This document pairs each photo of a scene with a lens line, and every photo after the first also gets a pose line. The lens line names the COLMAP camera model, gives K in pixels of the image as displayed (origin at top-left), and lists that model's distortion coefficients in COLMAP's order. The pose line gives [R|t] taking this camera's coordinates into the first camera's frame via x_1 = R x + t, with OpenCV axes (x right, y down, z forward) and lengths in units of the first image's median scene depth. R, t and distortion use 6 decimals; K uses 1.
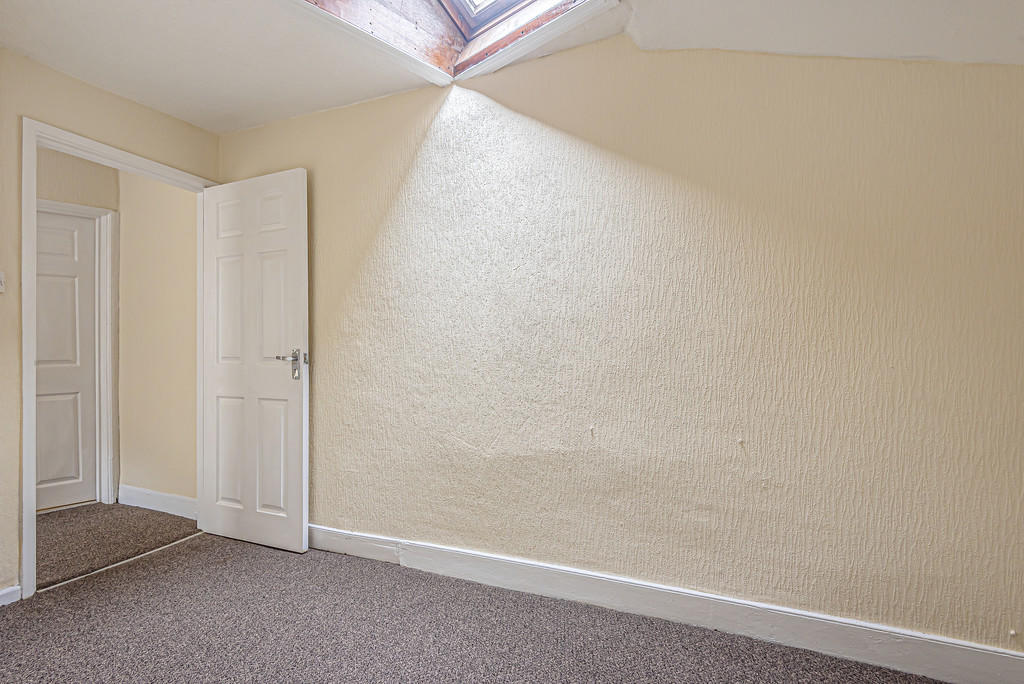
lens RADIAL K [[463.6, 0, 506.6], [0, 463.6, 345.9], [0, 0, 1]] dist [-0.000236, -0.003593]
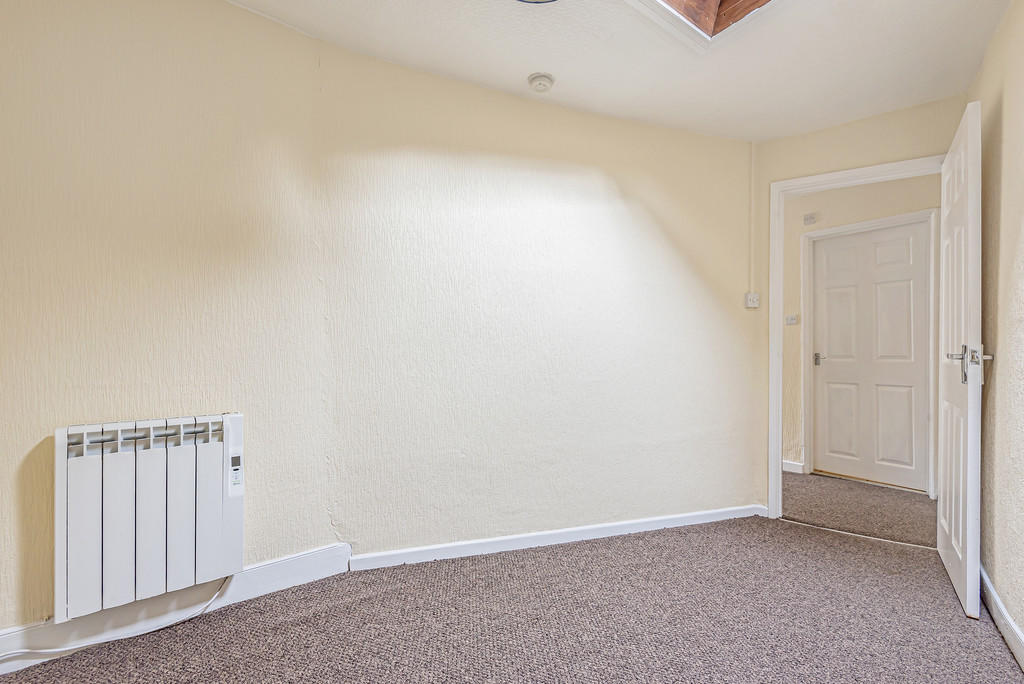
lens RADIAL K [[463.6, 0, 506.9], [0, 463.6, 344.9], [0, 0, 1]] dist [-0.000236, -0.003593]
pose [[-0.232854, -0.002907, -0.972507, 0.449242], [0.000808, 0.999995, -0.003183, 0.009058], [0.972511, -0.001527, -0.232851, 0.436910]]
